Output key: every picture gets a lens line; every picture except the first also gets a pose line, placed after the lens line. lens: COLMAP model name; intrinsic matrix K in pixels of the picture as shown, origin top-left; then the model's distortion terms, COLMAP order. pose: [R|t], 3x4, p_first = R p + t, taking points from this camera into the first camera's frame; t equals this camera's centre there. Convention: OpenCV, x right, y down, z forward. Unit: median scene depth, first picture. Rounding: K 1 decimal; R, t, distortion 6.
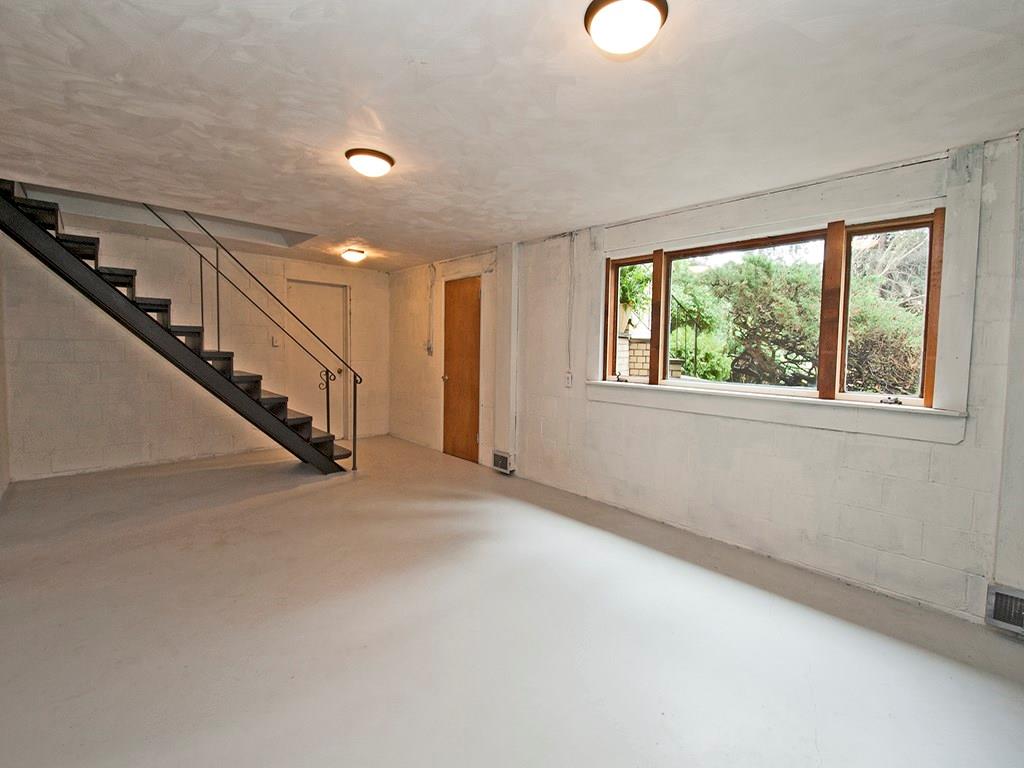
lens RADIAL K [[446.5, 0, 523.3], [0, 446.5, 372.4], [0, 0, 1]] dist [0.016350, -0.019357]
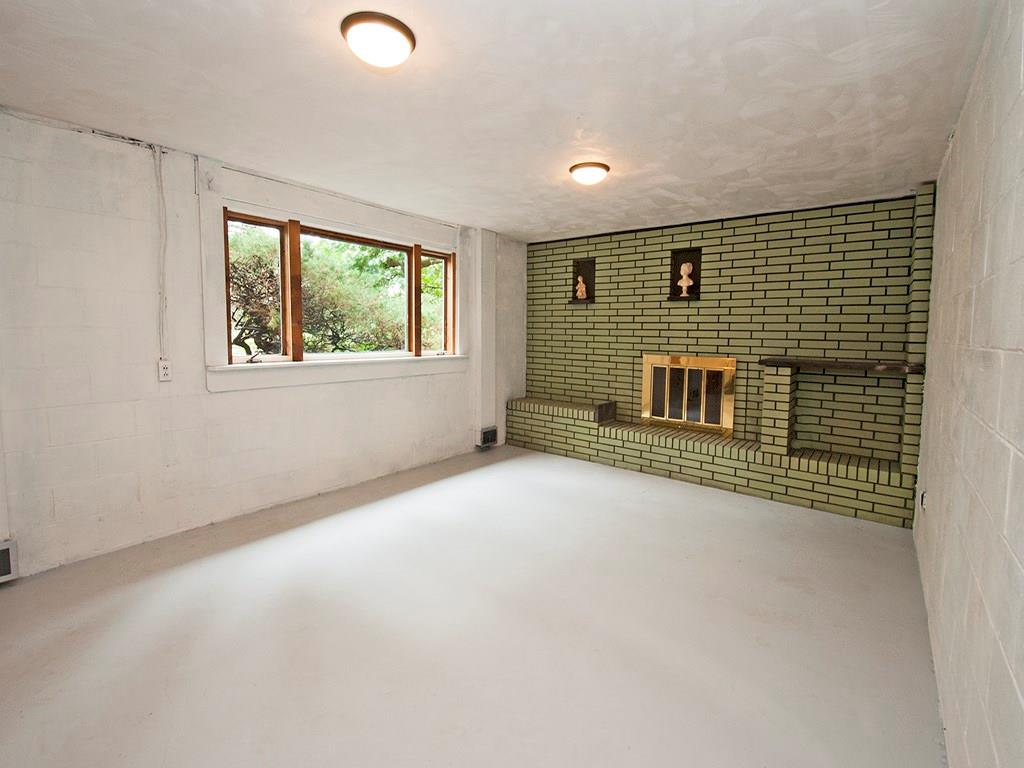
lens RADIAL K [[450.0, 0, 528.9], [0, 450.0, 364.4], [0, 0, 1]] dist [0.001272, -0.012536]
pose [[-0.147733, -0.092938, 0.984651, -0.749917], [0.040243, 0.994186, 0.099876, -0.043132], [-0.988208, 0.054380, -0.143134, 0.660490]]
